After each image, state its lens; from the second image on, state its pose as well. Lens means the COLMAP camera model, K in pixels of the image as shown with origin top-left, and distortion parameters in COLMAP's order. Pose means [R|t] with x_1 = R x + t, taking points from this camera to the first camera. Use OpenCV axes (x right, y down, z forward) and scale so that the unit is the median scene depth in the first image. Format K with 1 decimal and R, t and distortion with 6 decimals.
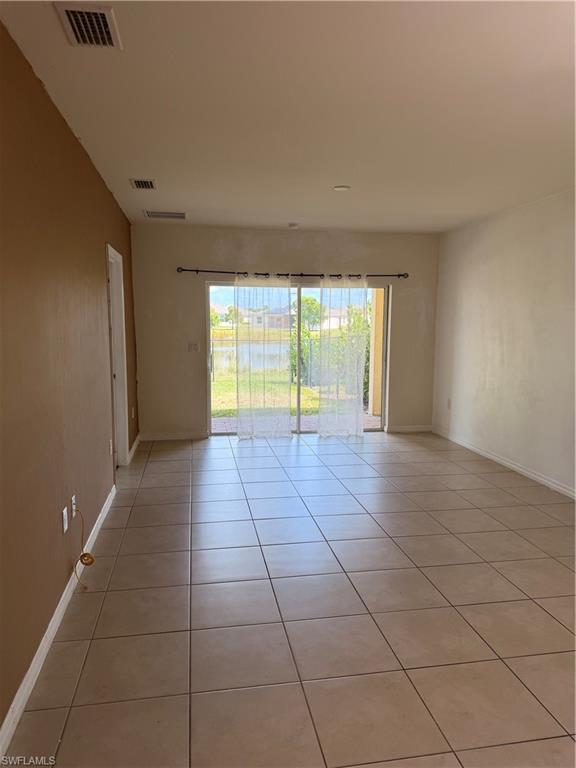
lens RADIAL K [[544.5, 0, 291.5], [0, 544.5, 396.1], [0, 0, 1]] dist [0.038794, -0.050958]
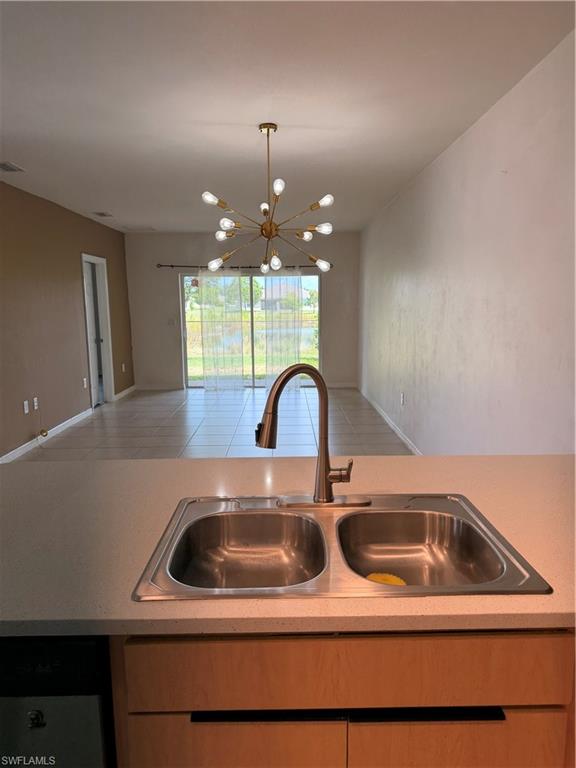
lens RADIAL K [[544.5, 0, 287.7], [0, 544.5, 384.2], [0, 0, 1]] dist [0.038794, -0.050958]
pose [[0.987196, 0.011263, -0.159113, 0.321359], [-0.010048, 0.999914, 0.008439, 0.050712], [0.159194, -0.006732, 0.987224, -0.297203]]
